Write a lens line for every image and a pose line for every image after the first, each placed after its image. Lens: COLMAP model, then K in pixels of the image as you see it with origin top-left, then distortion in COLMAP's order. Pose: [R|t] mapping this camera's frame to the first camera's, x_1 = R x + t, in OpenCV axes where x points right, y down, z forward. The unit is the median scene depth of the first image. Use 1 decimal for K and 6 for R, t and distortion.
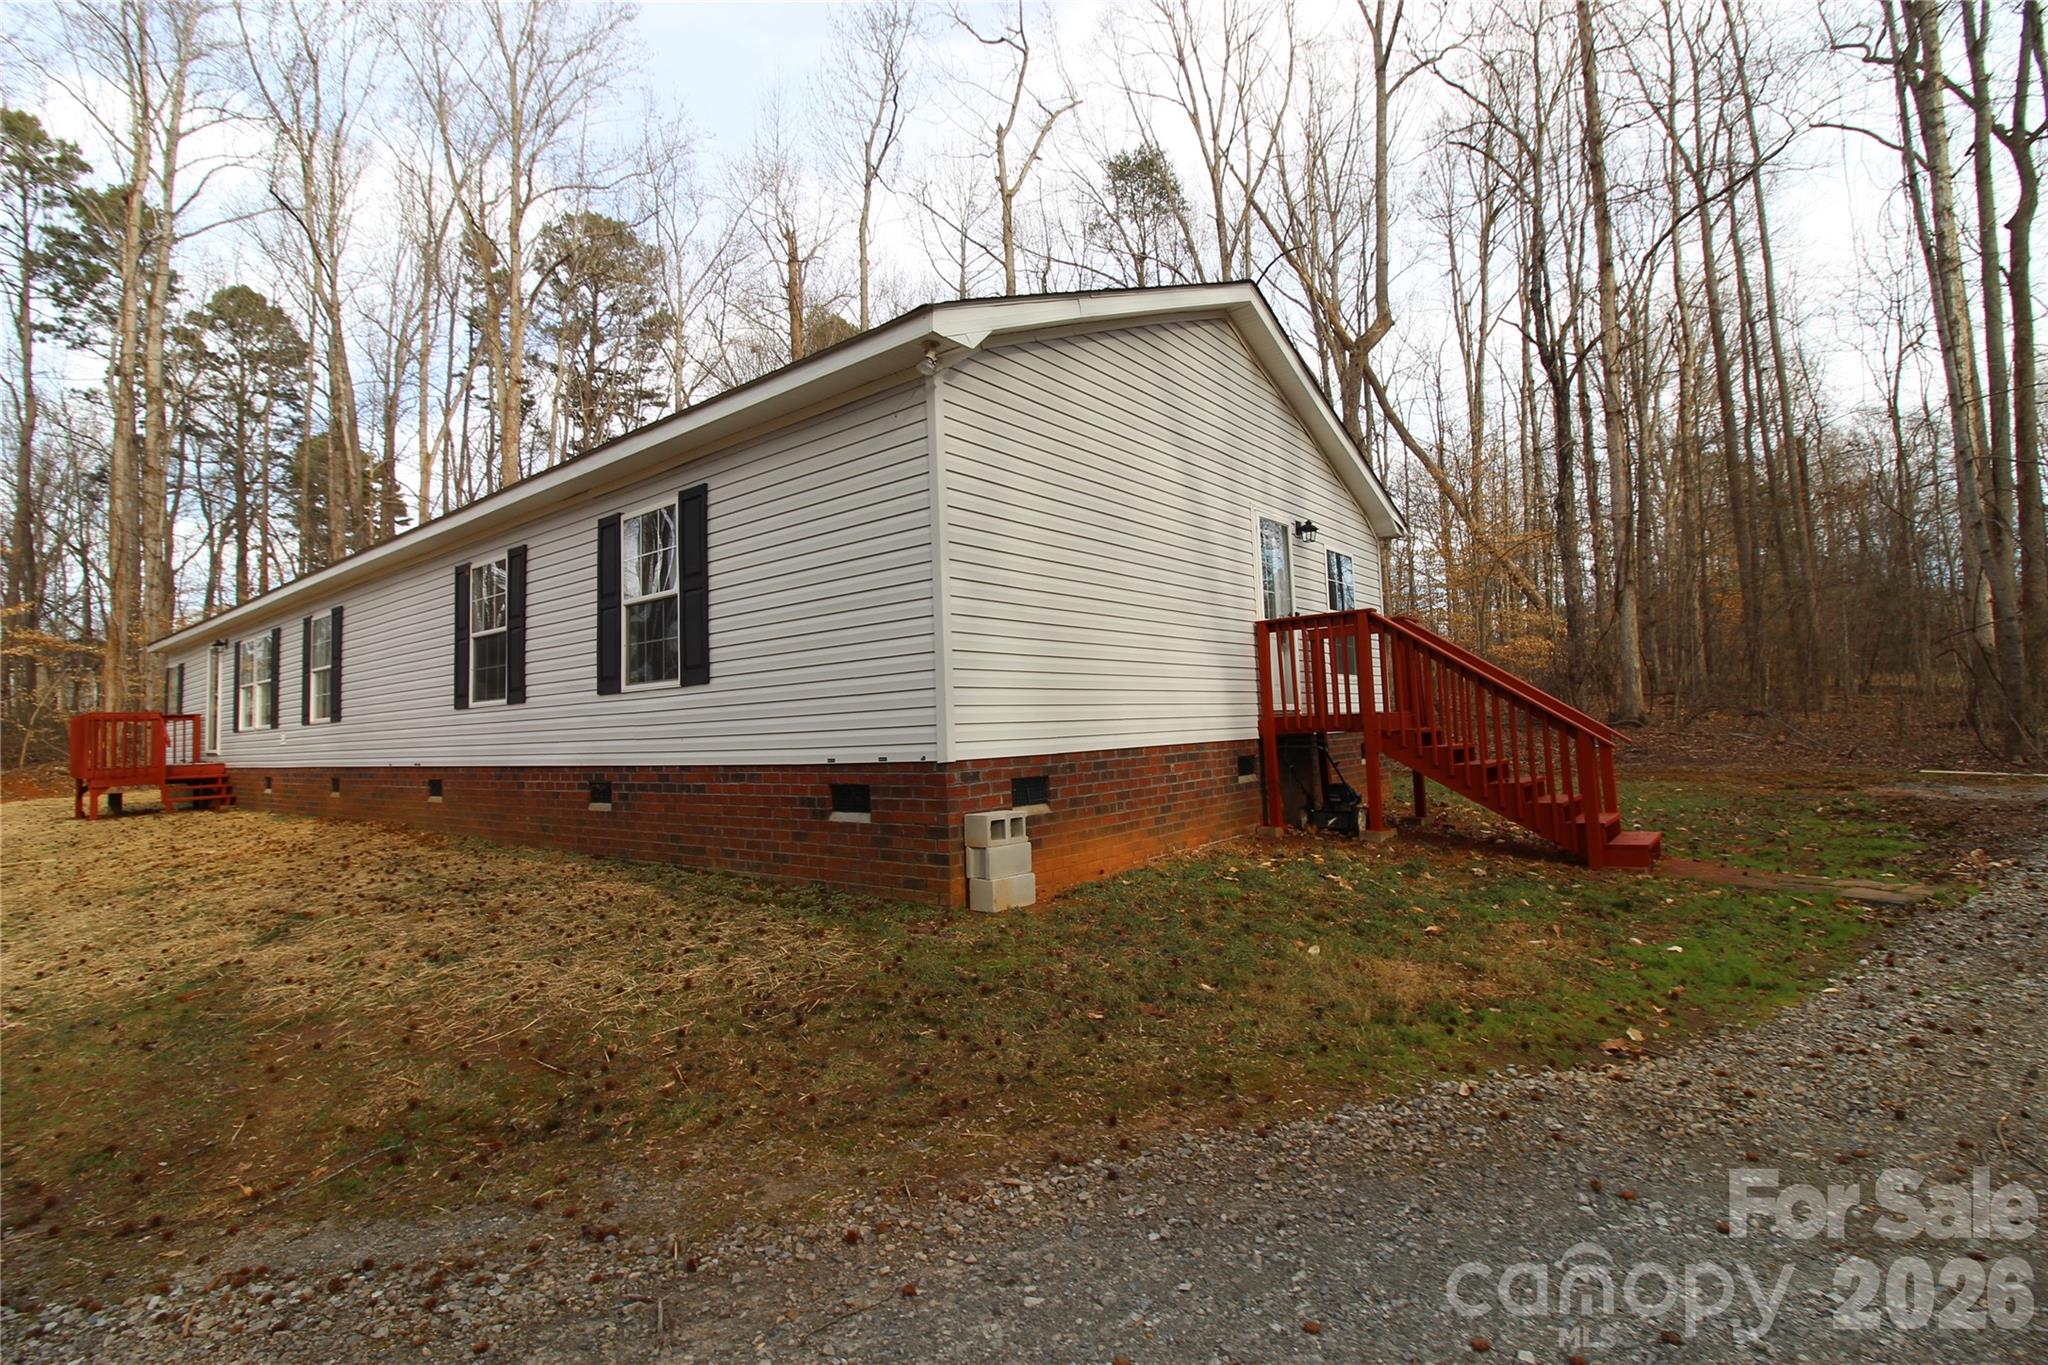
lens RADIAL K [[936.5, 0, 1052.8], [0, 936.5, 665.8], [0, 0, 1]] dist [-0.000246, -0.009031]
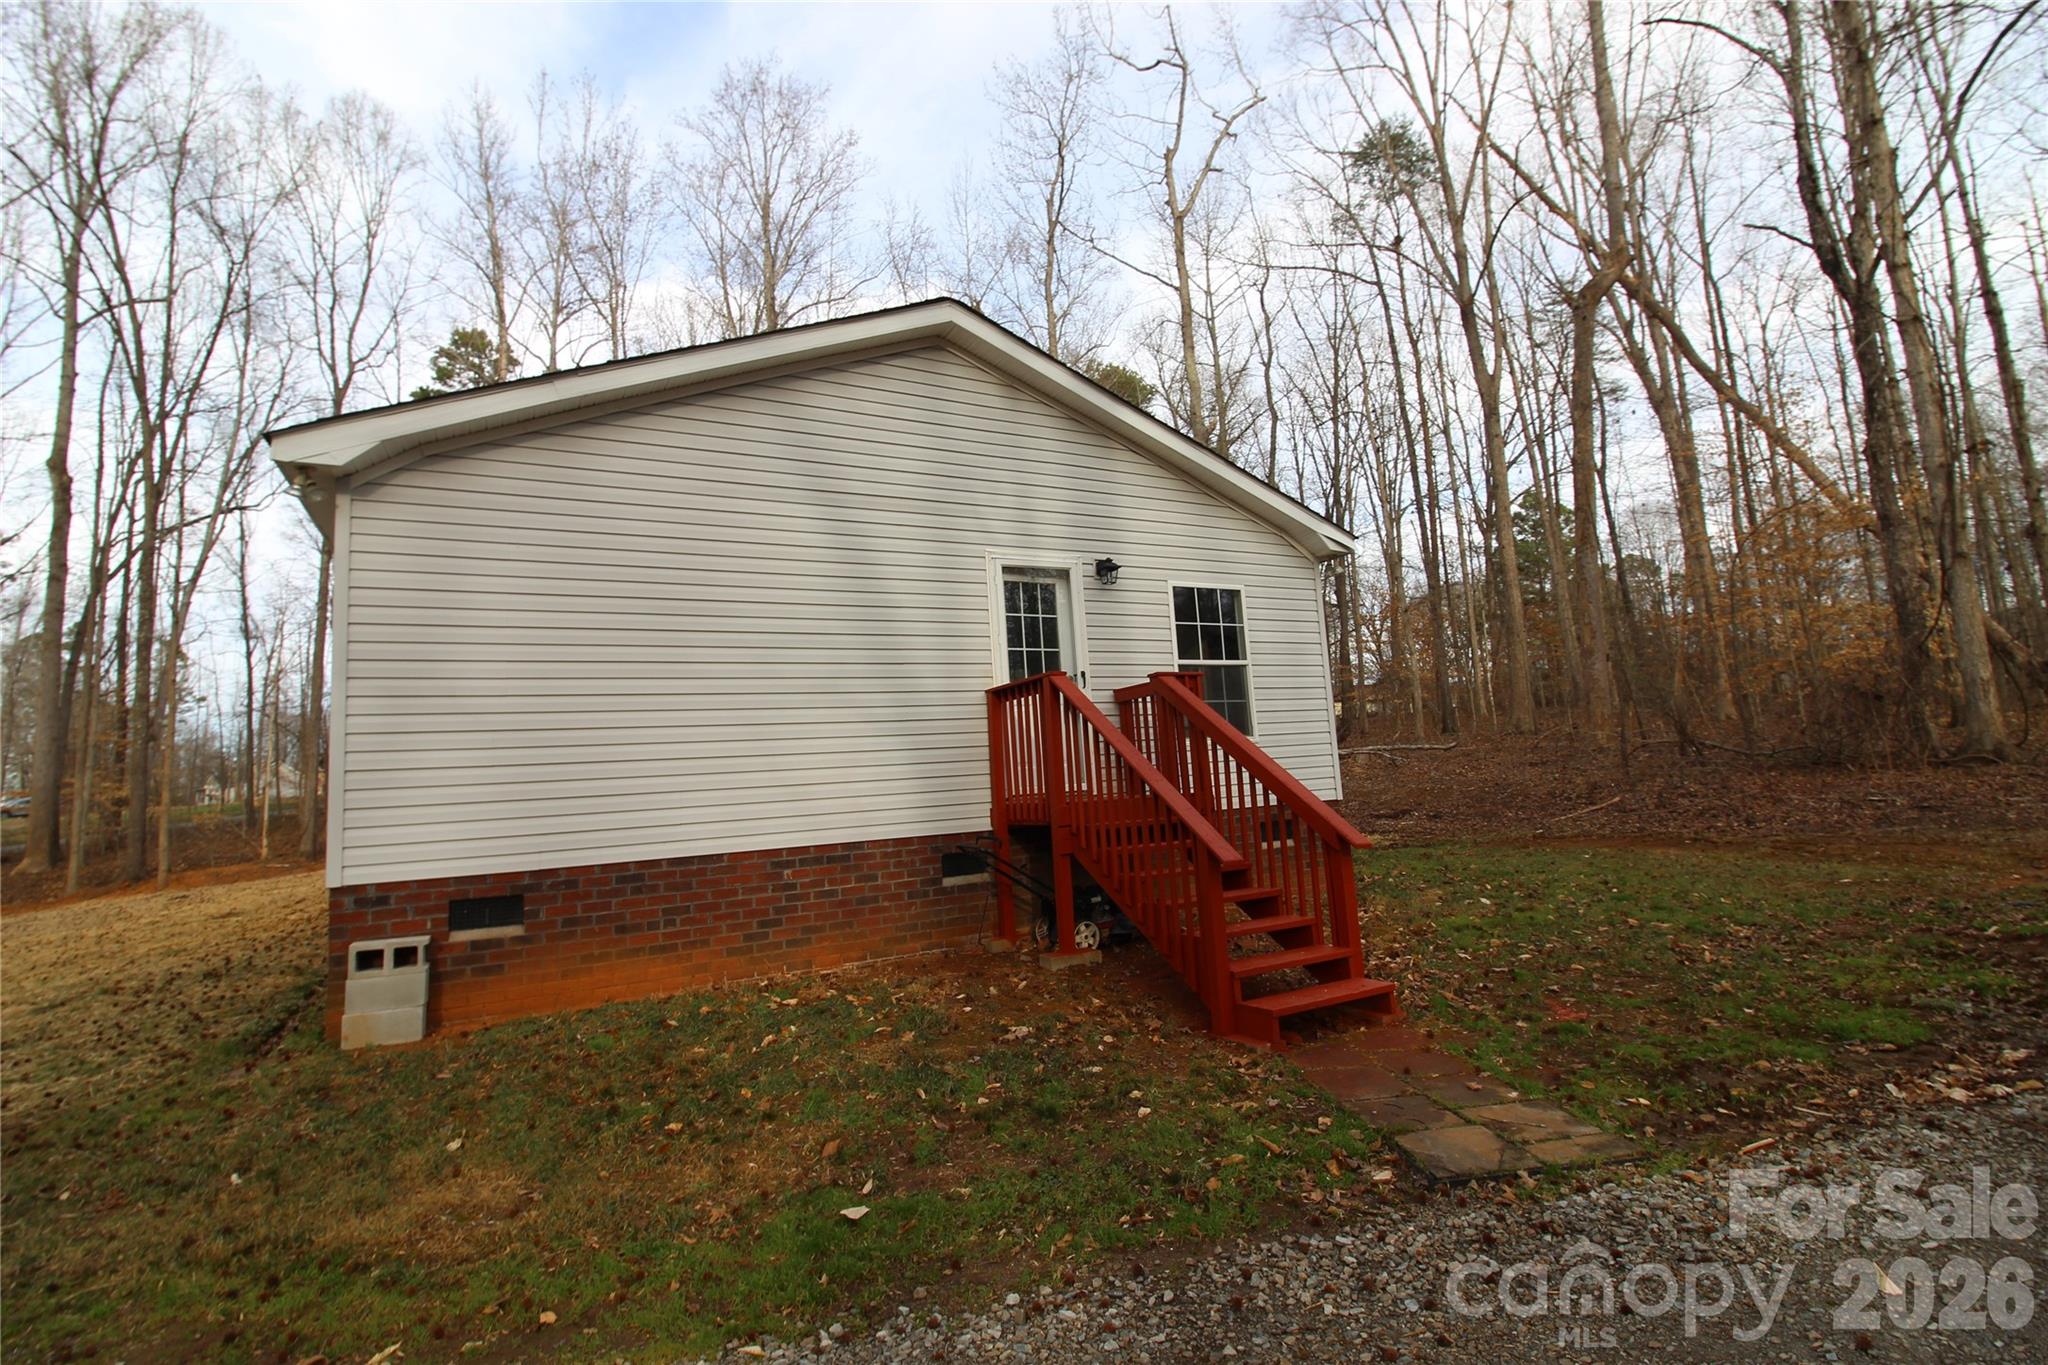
lens RADIAL K [[944.1, 0, 1018.1], [0, 944.1, 667.1], [0, 0, 1]] dist [0.002636, -0.012868]
pose [[0.920648, -0.065191, -0.384911, 0.593043], [0.051164, 0.997603, -0.046585, -0.027868], [0.387026, 0.023195, 0.921777, 0.234505]]
